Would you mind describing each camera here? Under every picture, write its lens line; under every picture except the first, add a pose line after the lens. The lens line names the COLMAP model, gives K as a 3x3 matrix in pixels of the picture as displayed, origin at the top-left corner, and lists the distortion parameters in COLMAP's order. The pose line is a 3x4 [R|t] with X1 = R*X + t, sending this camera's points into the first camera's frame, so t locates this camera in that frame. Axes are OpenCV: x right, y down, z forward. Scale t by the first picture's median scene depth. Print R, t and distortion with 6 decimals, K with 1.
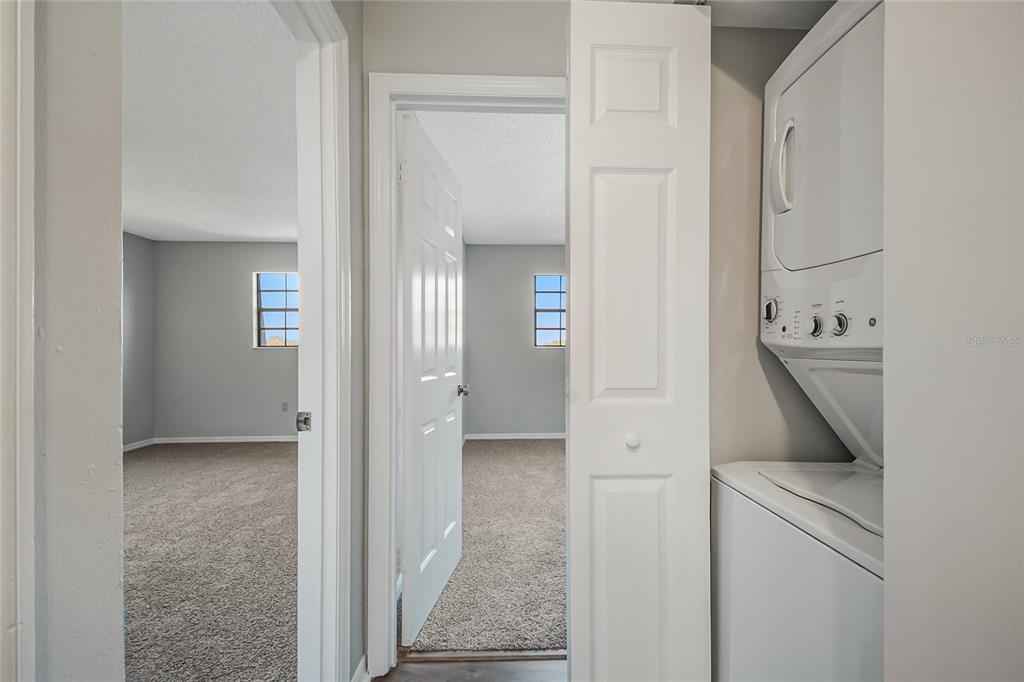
lens RADIAL K [[447.5, 0, 518.0], [0, 447.5, 338.0], [0, 0, 1]] dist [-0.009869, -0.001220]
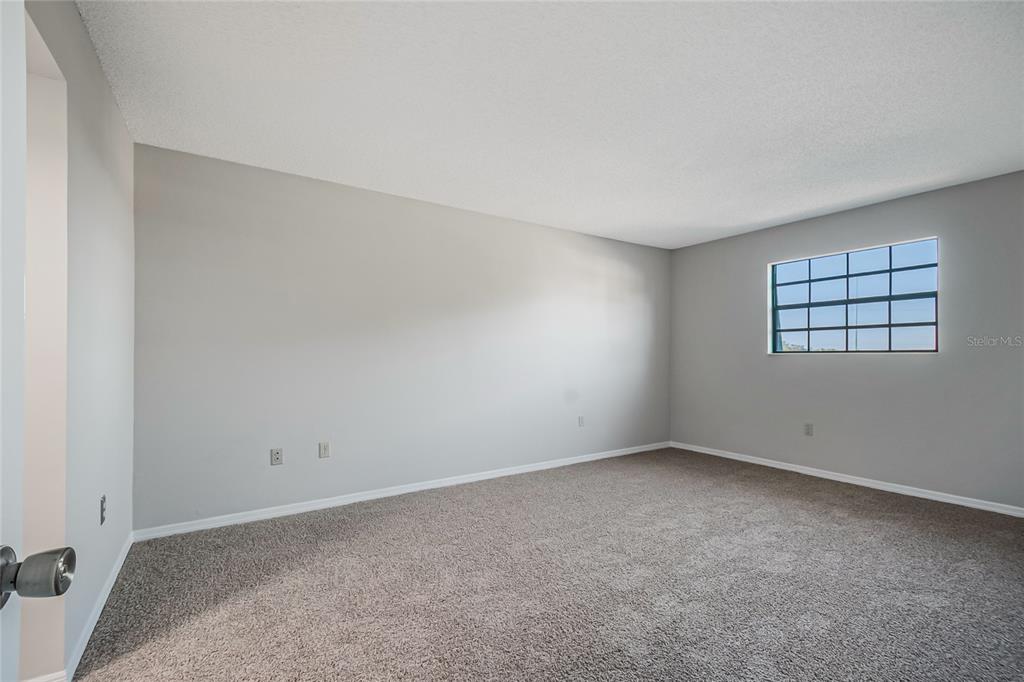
lens RADIAL K [[447.5, 0, 515.4], [0, 447.5, 340.9], [0, 0, 1]] dist [-0.009869, -0.001220]
pose [[0.514110, -0.004097, -0.857715, -0.196498], [-0.002777, 0.999975, -0.006441, 0.008209], [0.857720, 0.005693, 0.514086, 0.266855]]
